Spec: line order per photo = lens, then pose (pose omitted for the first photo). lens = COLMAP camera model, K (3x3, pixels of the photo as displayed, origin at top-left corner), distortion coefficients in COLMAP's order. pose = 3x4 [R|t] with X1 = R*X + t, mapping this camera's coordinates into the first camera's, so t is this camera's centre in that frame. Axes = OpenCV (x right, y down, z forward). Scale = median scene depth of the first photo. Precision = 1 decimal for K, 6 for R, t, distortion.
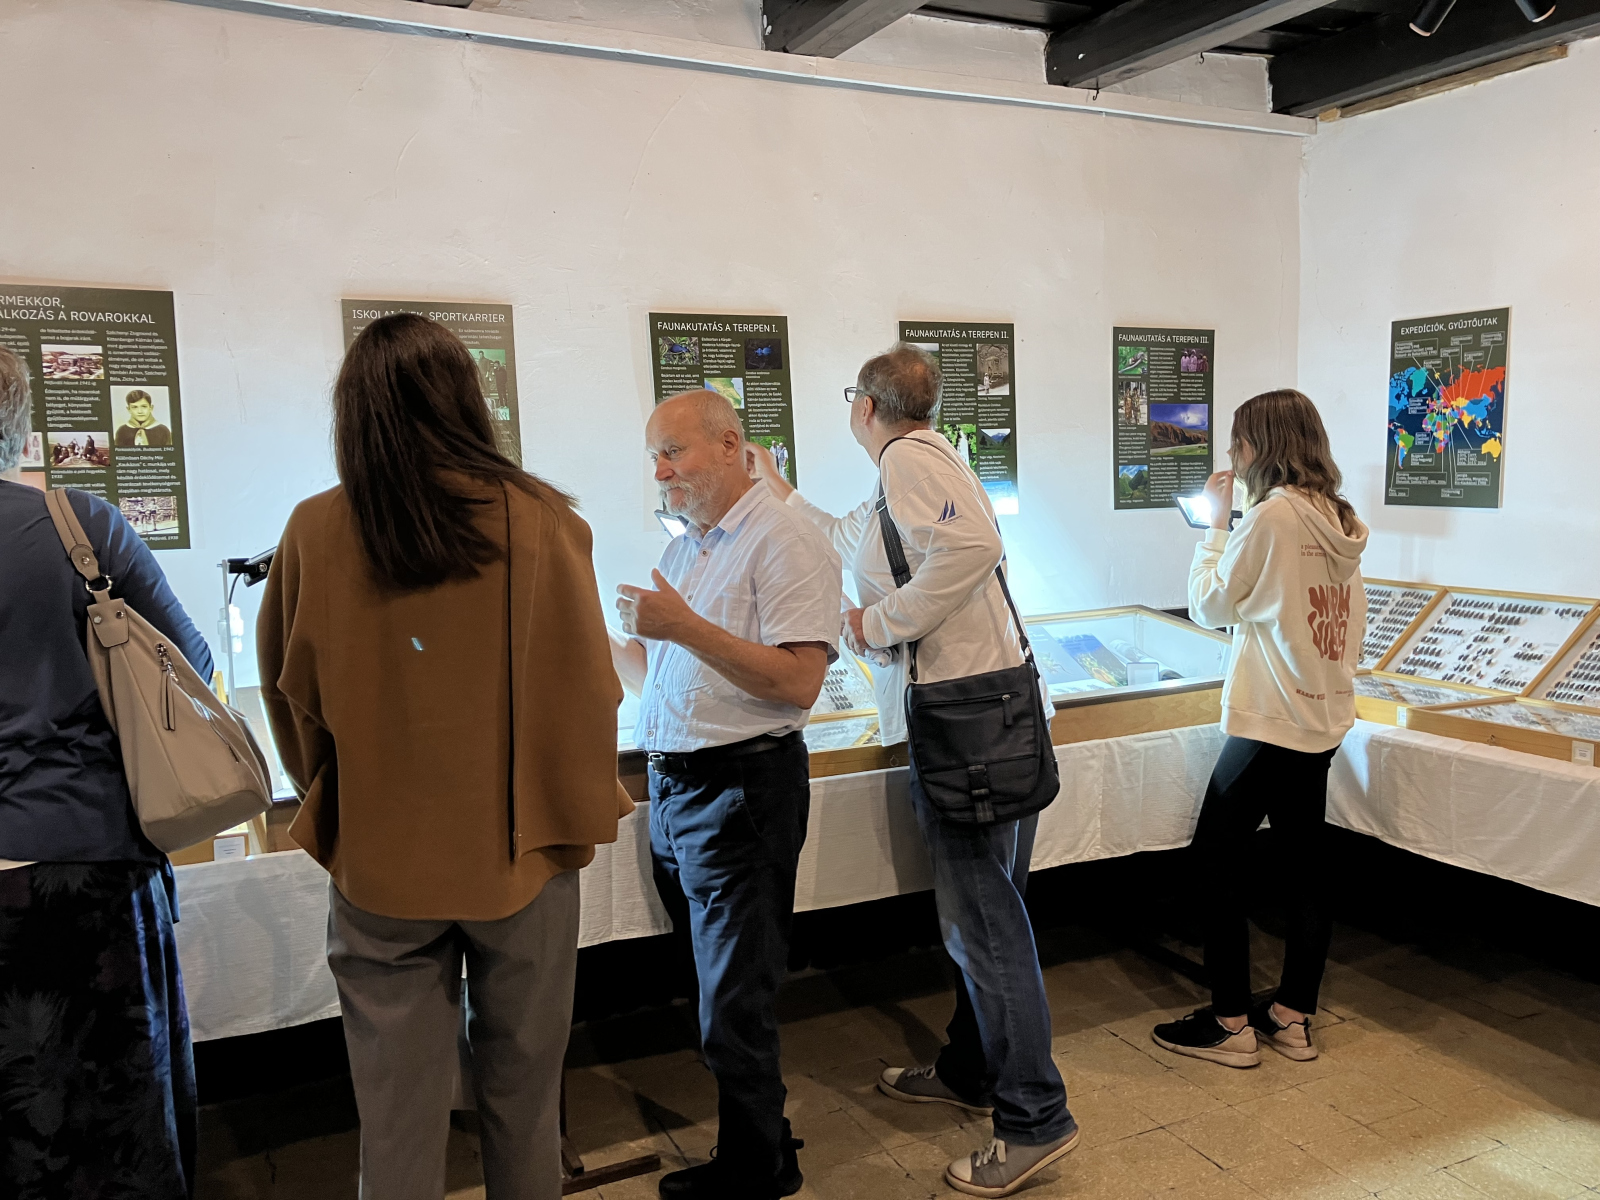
lens RADIAL K [[1326.9, 0, 824.5], [0, 1326.9, 588.5], [0, 0, 1]] dist [0.065721, -0.042149]
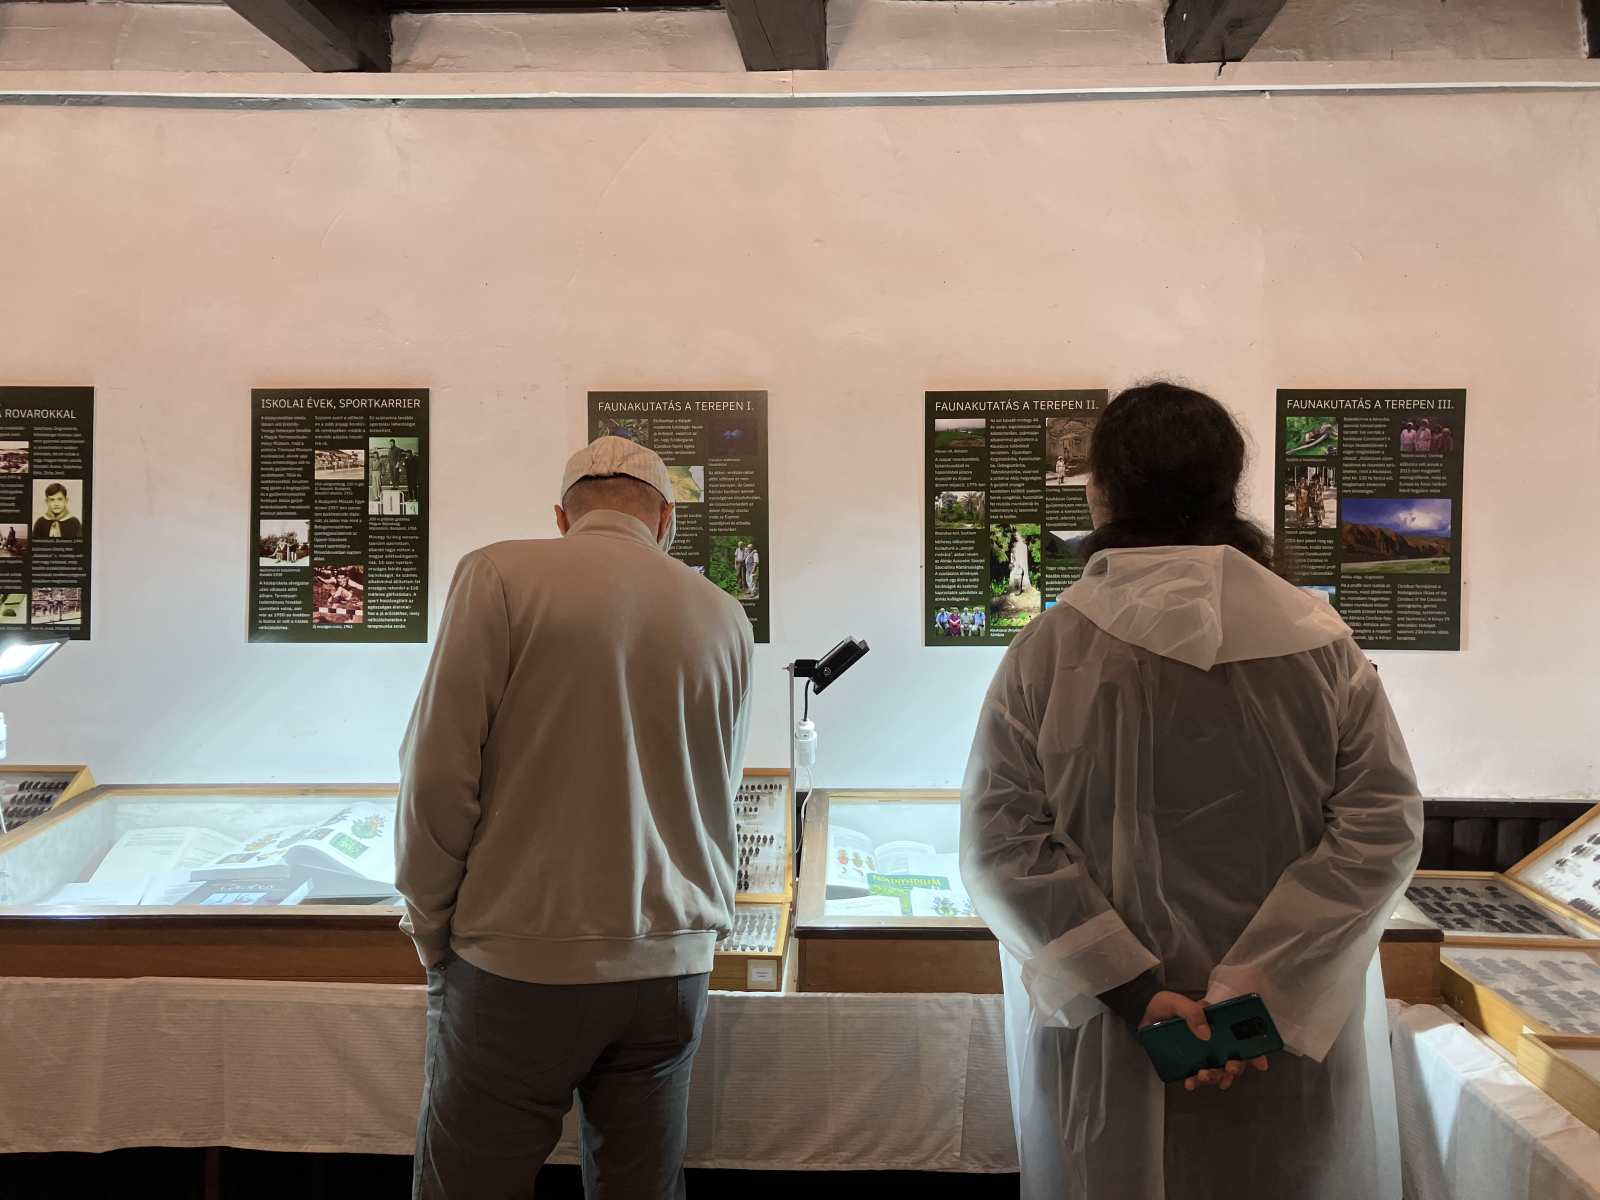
lens RADIAL K [[1346.0, 0, 816.6], [0, 1346.0, 600.7], [0, 0, 1]] dist [0.029897, -0.034671]
pose [[0.878163, 0.040301, -0.476660, 0.380234], [-0.067908, 0.996856, -0.040825, -0.042889], [0.473516, 0.068220, 0.878139, 0.290649]]
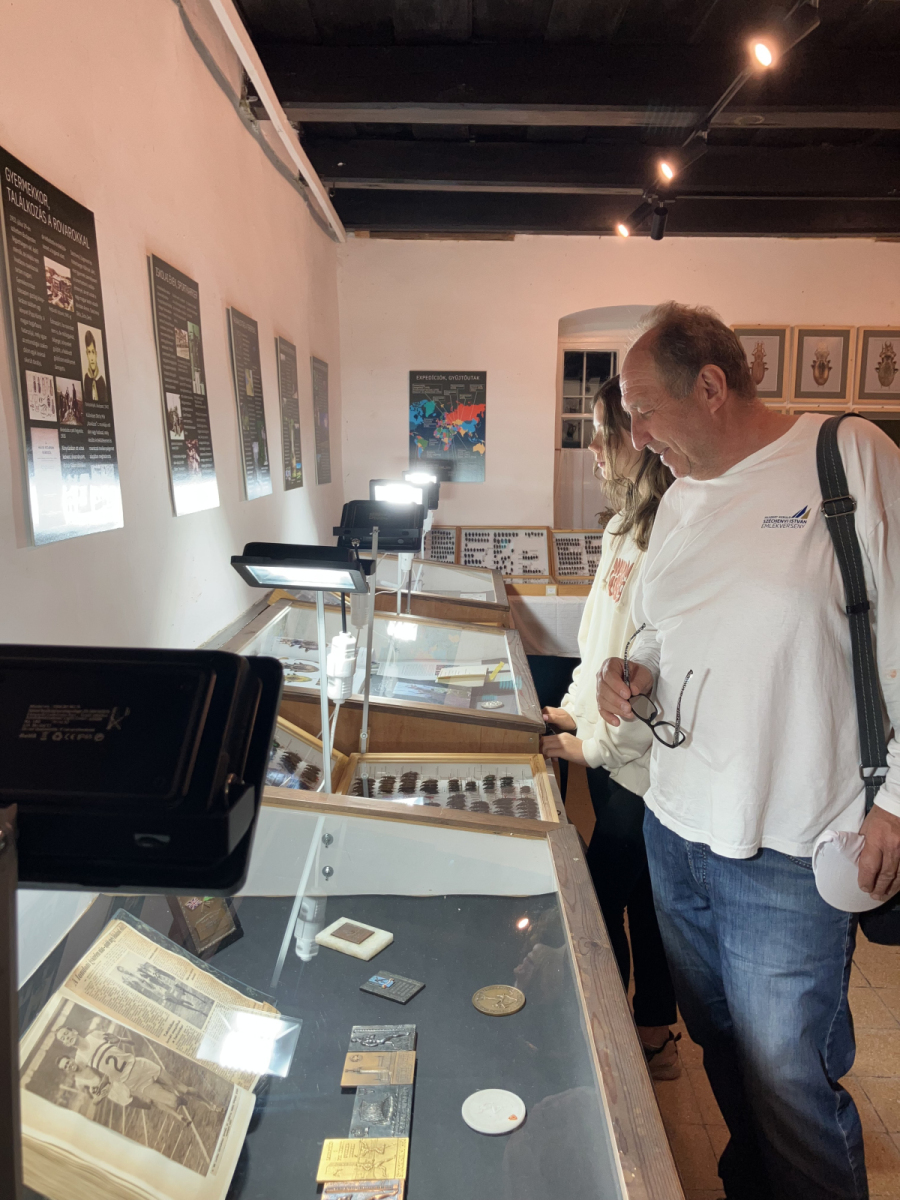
lens RADIAL K [[981.7, 0, 450.0], [0, 981.7, 600.0], [0, 0, 1]] dist [0.075452, -0.147029]
pose [[0.471684, -0.108856, 0.875023, -0.729848], [0.069932, 0.993843, 0.085941, -0.017683], [-0.878990, 0.020655, 0.476392, 0.410039]]
